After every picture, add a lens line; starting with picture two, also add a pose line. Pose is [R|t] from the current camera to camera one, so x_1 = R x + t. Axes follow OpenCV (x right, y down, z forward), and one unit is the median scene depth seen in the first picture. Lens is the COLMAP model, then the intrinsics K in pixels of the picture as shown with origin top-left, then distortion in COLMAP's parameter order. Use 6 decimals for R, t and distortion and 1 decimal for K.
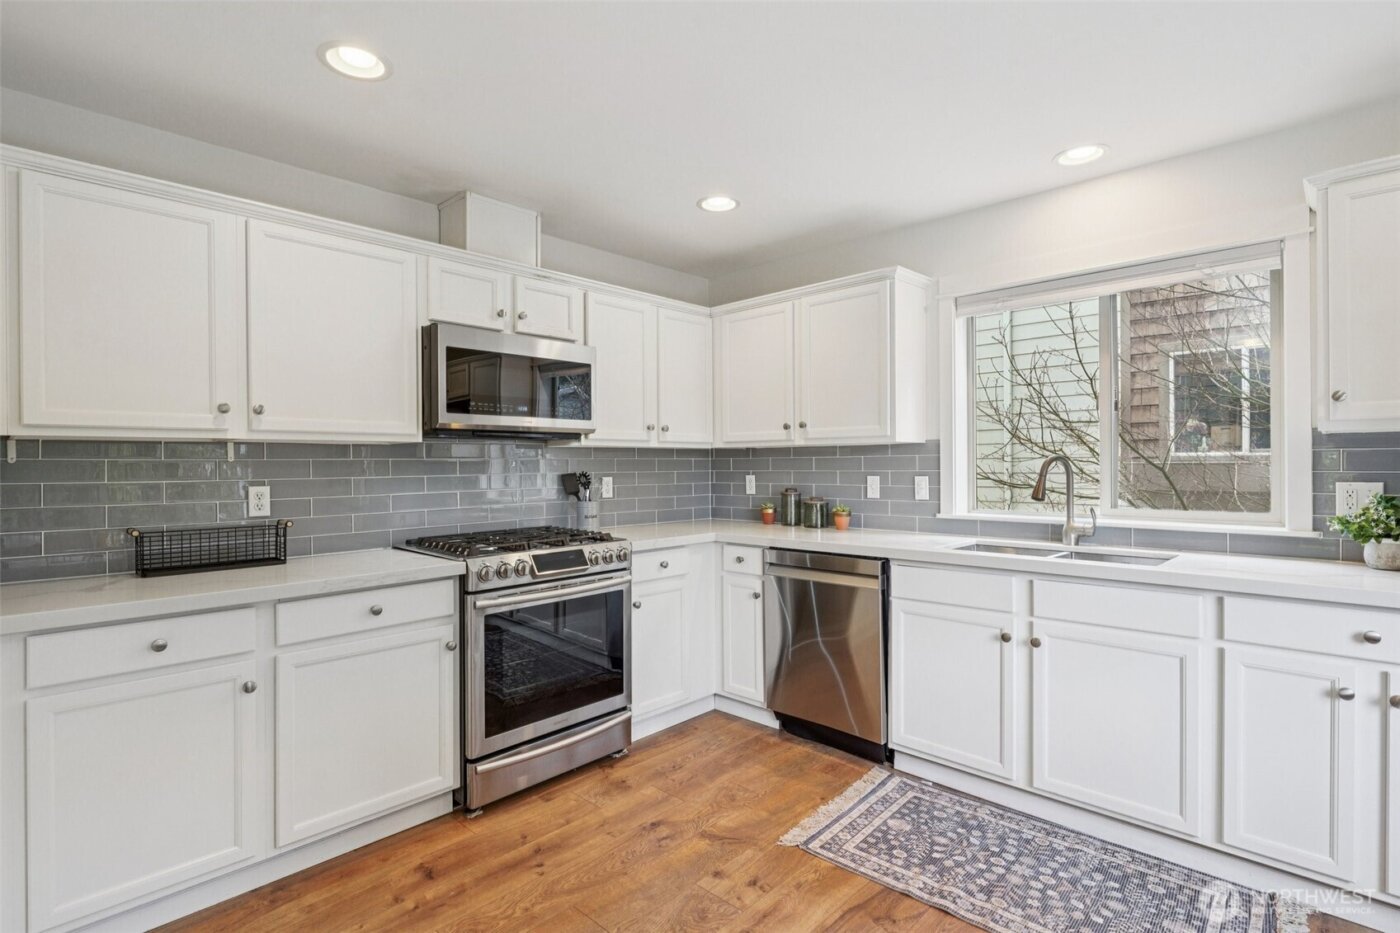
lens RADIAL K [[692.3, 0, 695.3], [0, 692.3, 470.2], [0, 0, 1]] dist [0.007918, -0.002978]
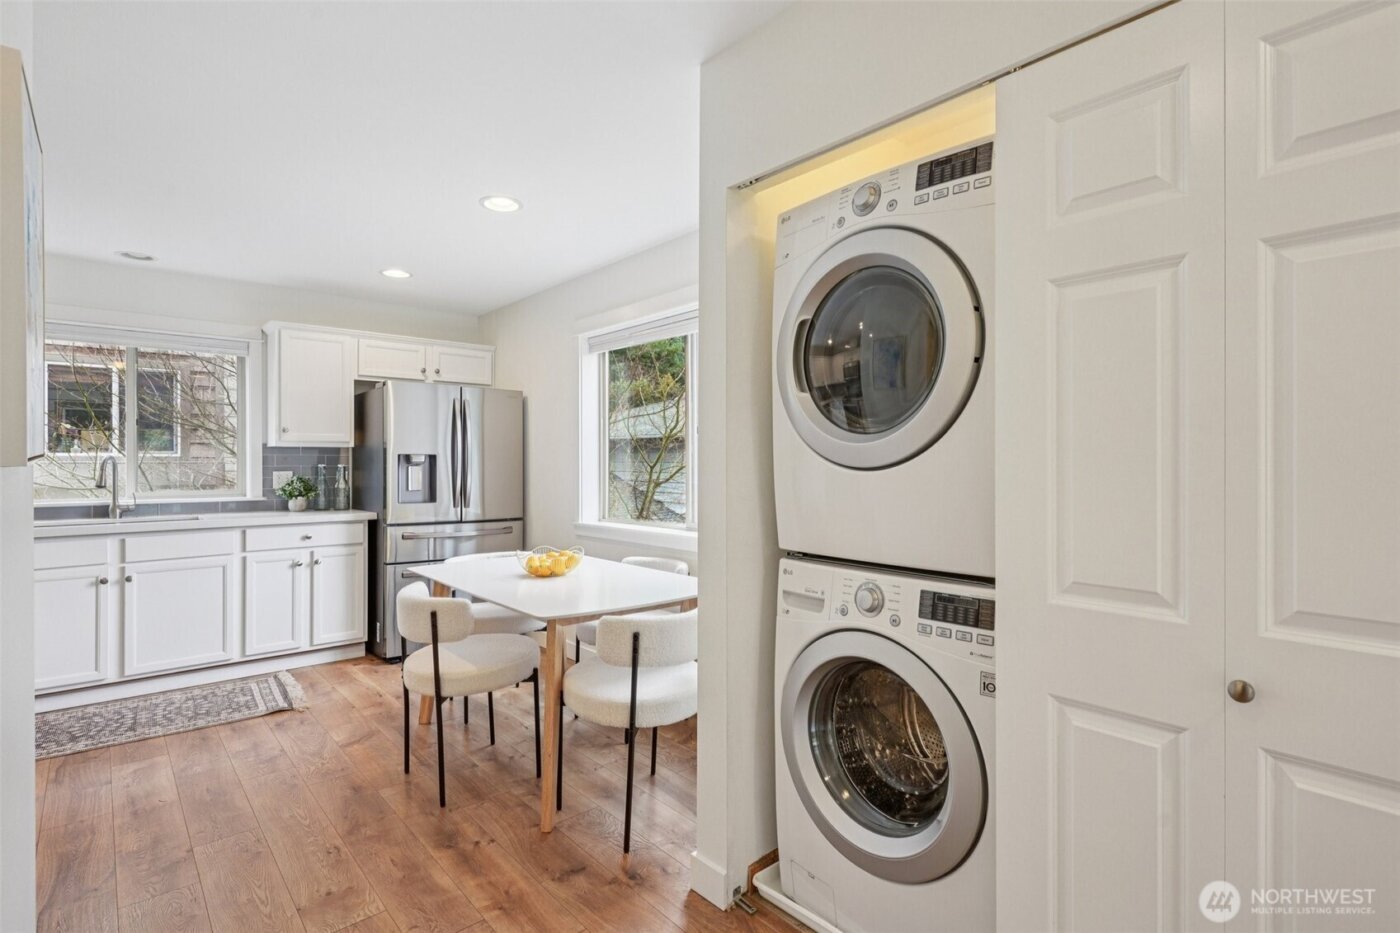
lens RADIAL K [[692.3, 0, 704.4], [0, 692.3, 448.0], [0, 0, 1]] dist [0.007918, -0.002978]
pose [[0.096069, 0.025918, 0.995037, -0.912878], [0.008289, 0.999605, -0.026837, 0.014781], [-0.995340, 0.010826, 0.095816, -0.400619]]
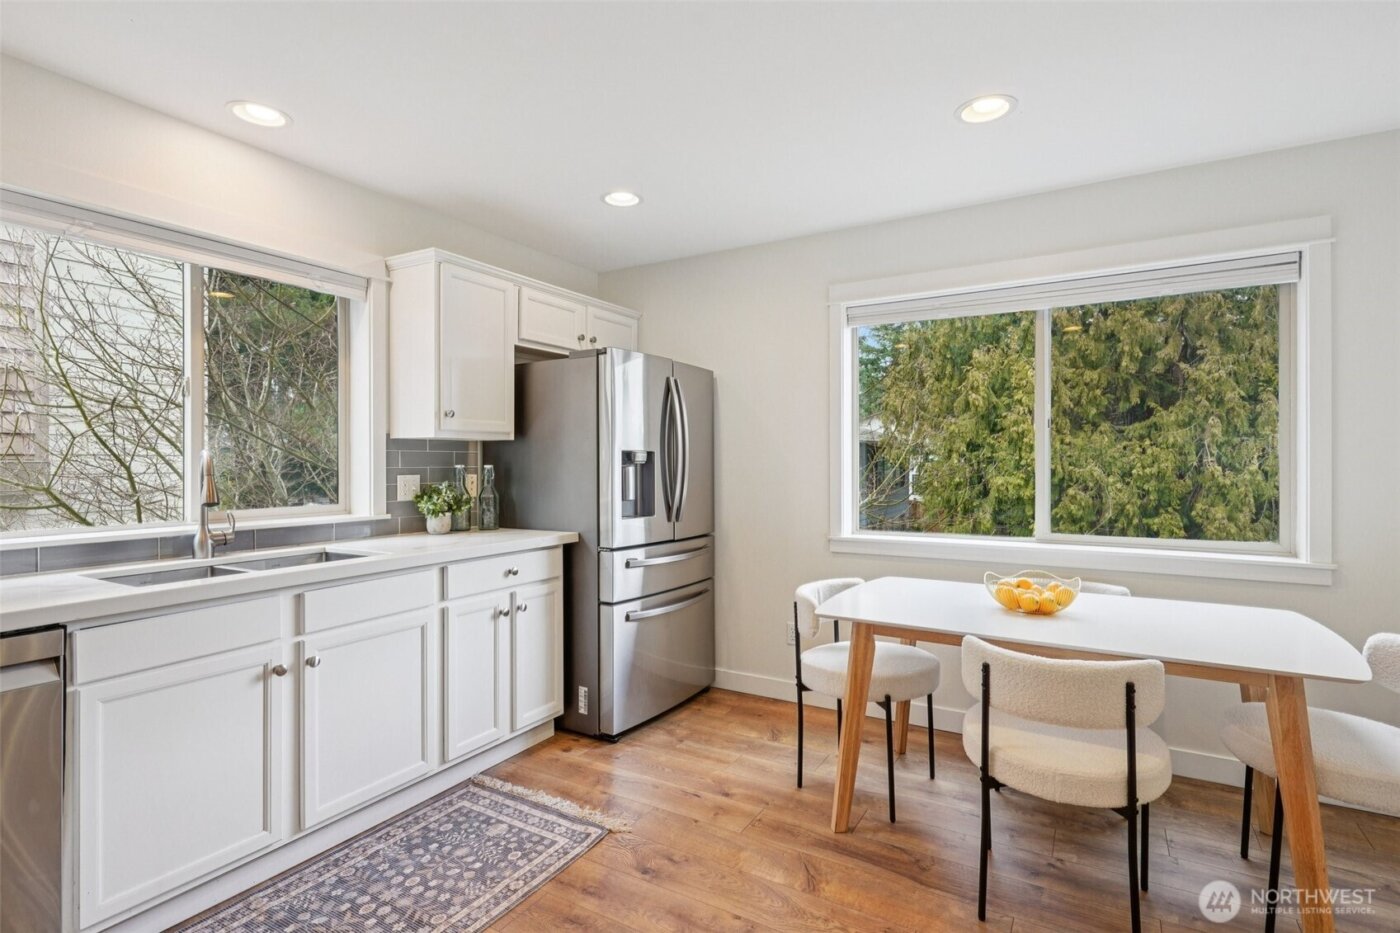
lens RADIAL K [[692.3, 0, 704.9], [0, 692.3, 452.8], [0, 0, 1]] dist [0.007918, -0.002978]
pose [[-0.221432, 0.018718, 0.974996, -0.489362], [0.009976, 0.999807, -0.016928, 0.003483], [-0.975125, 0.005978, -0.221576, 0.716075]]
